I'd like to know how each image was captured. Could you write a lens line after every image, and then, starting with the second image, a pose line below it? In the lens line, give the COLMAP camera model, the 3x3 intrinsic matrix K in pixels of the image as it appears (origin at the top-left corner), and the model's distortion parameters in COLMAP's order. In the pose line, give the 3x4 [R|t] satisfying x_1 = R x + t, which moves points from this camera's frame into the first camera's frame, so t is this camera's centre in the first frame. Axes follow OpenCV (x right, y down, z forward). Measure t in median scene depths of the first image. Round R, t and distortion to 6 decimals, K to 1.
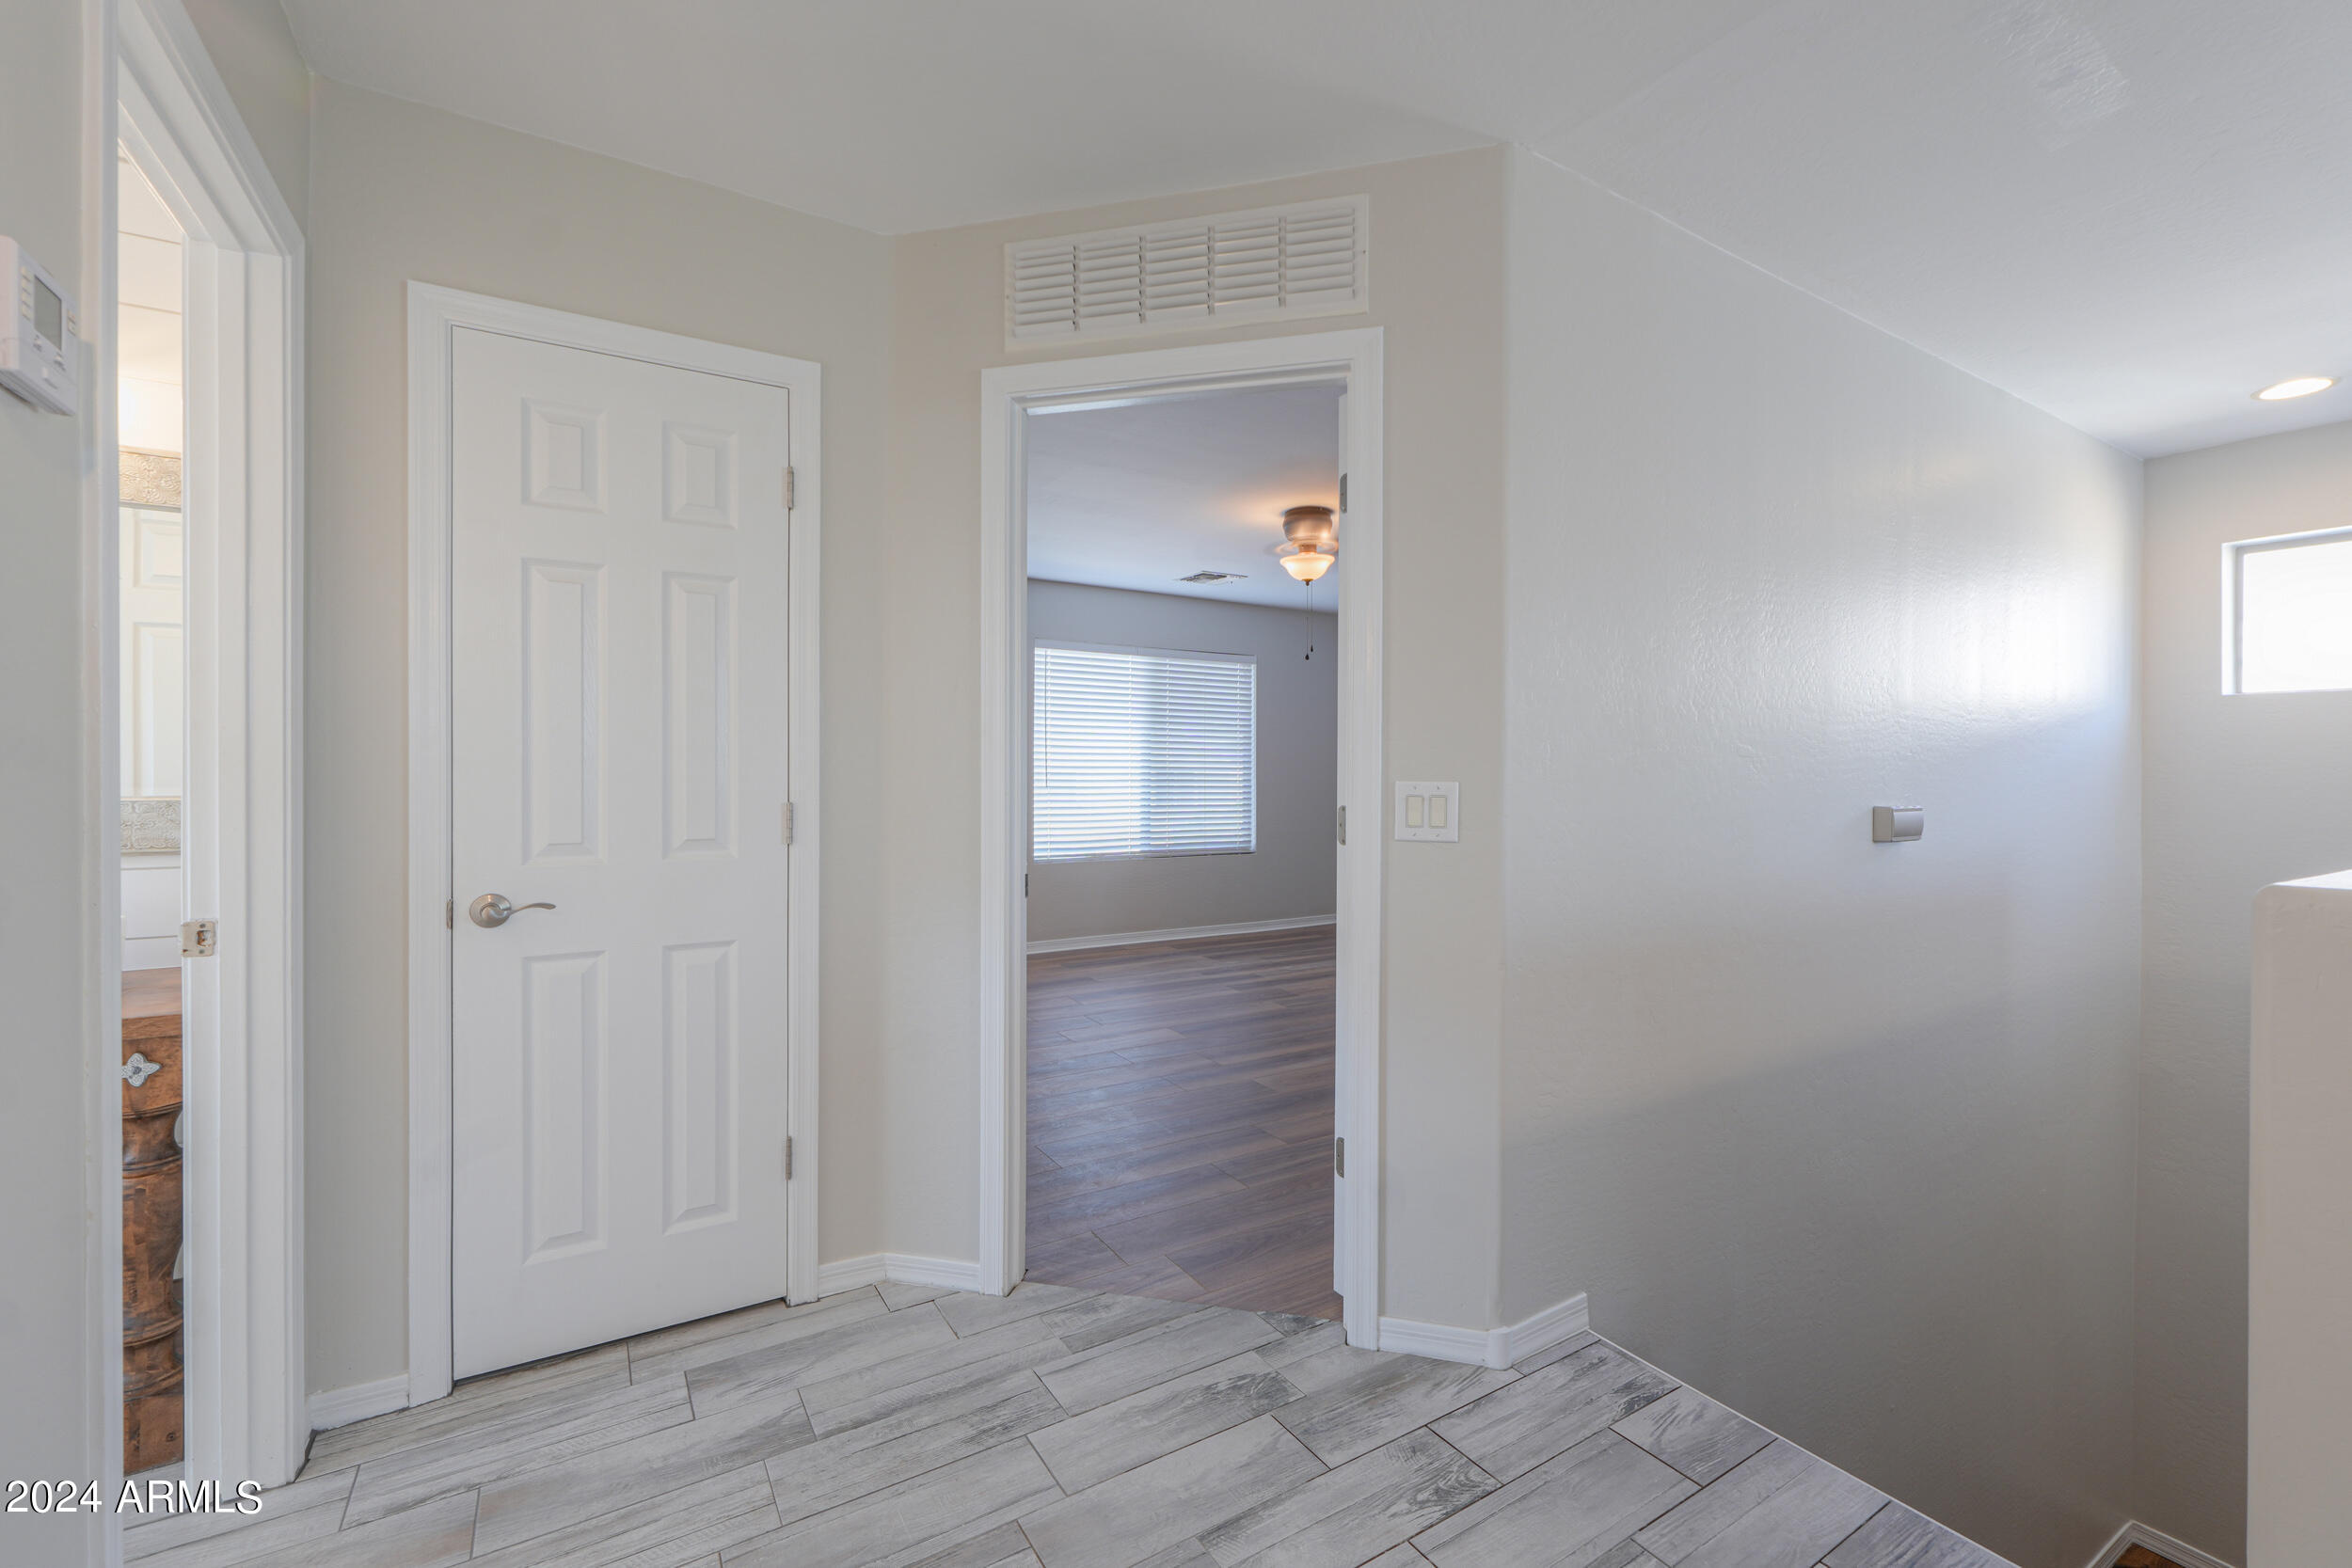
lens RADIAL K [[997.4, 0, 1167.9], [0, 997.4, 781.7], [0, 0, 1]] dist [-0.001620, 0.000129]
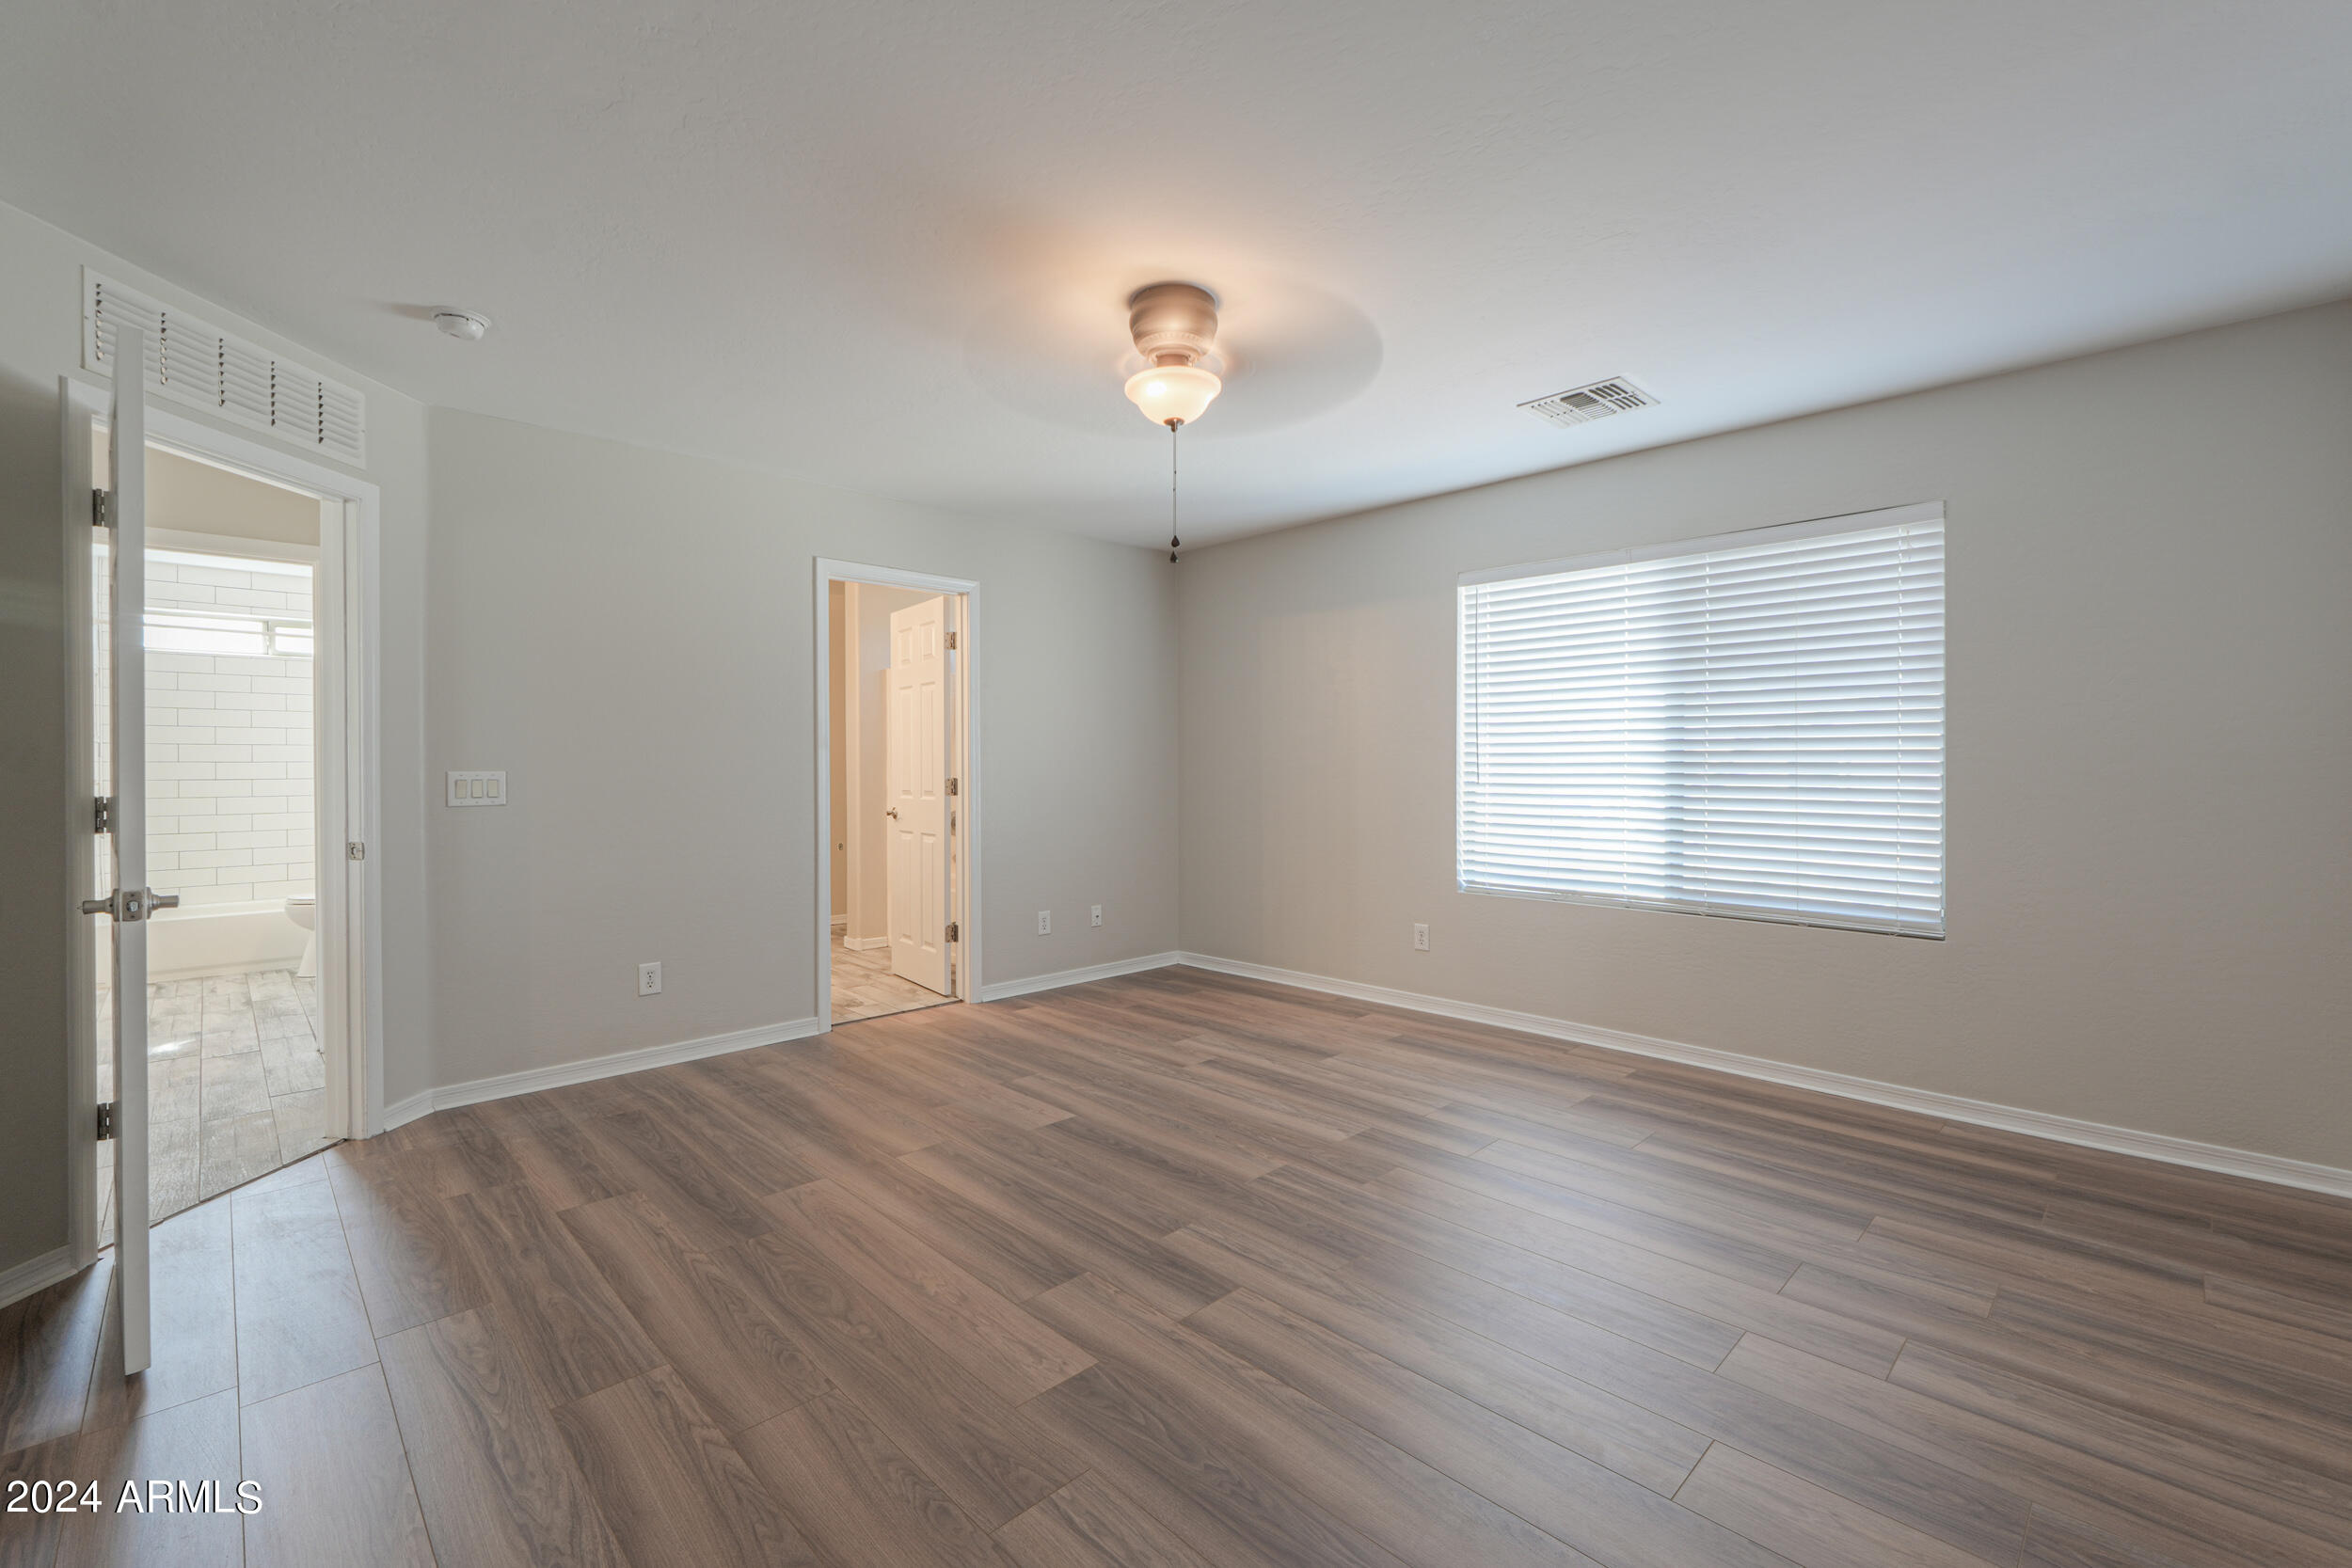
lens RADIAL K [[980.7, 0, 1167.8], [0, 980.7, 775.5], [0, 0, 1]] dist [-0.000789, 0.000241]
pose [[0.211275, 0.007690, -0.977396, 0.499615], [-0.004375, 0.999966, 0.006921, -0.004174], [0.977417, 0.002813, 0.211301, 0.644462]]
